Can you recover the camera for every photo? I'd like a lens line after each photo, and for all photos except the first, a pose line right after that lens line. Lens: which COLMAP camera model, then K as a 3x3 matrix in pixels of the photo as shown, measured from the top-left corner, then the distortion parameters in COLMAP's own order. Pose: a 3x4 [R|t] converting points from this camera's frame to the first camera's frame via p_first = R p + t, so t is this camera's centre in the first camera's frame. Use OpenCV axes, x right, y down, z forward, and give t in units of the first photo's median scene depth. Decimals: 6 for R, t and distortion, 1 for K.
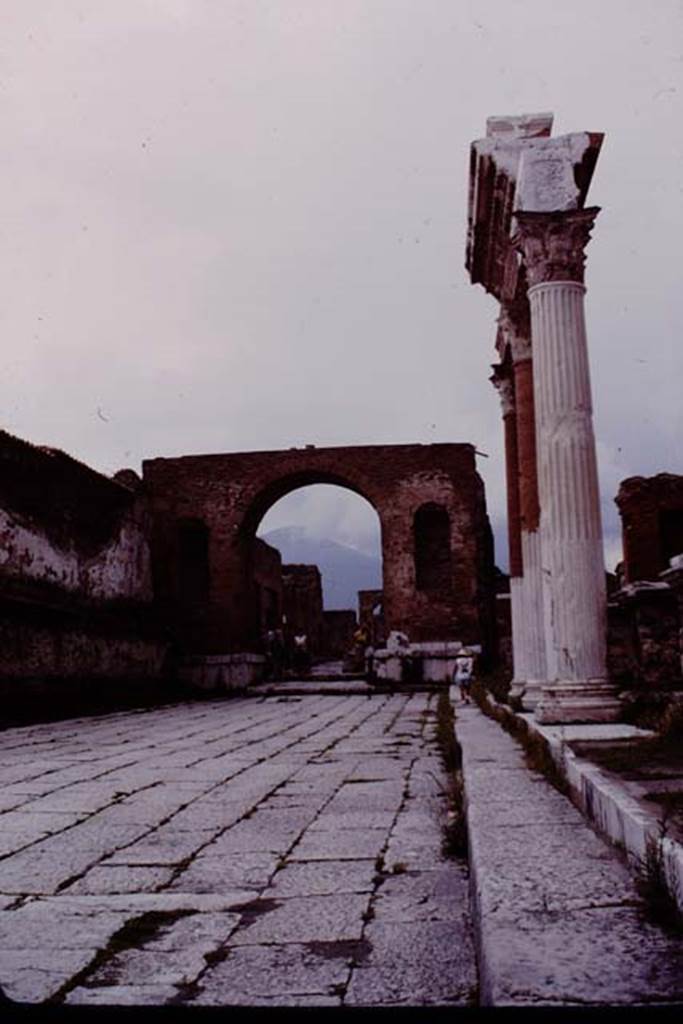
lens RADIAL K [[1266.7, 0, 341.5], [0, 1266.7, 512.0], [0, 0, 1]] dist [-0.072890, -0.001076]
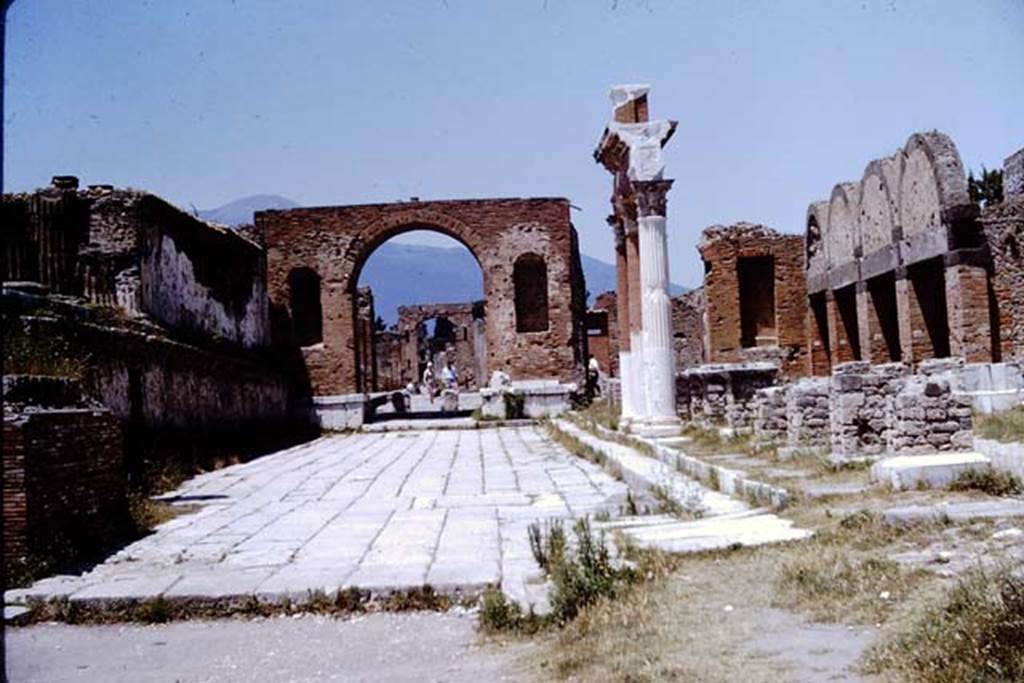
lens RADIAL K [[1684.7, 0, 512.0], [0, 1684.7, 341.5], [0, 0, 1]] dist [-0.013999, 0.008870]
pose [[0.995503, -0.011646, 0.094013, -0.080946], [0.003215, 0.995996, 0.089335, -0.060690], [-0.094677, -0.088631, 0.991555, -0.436501]]
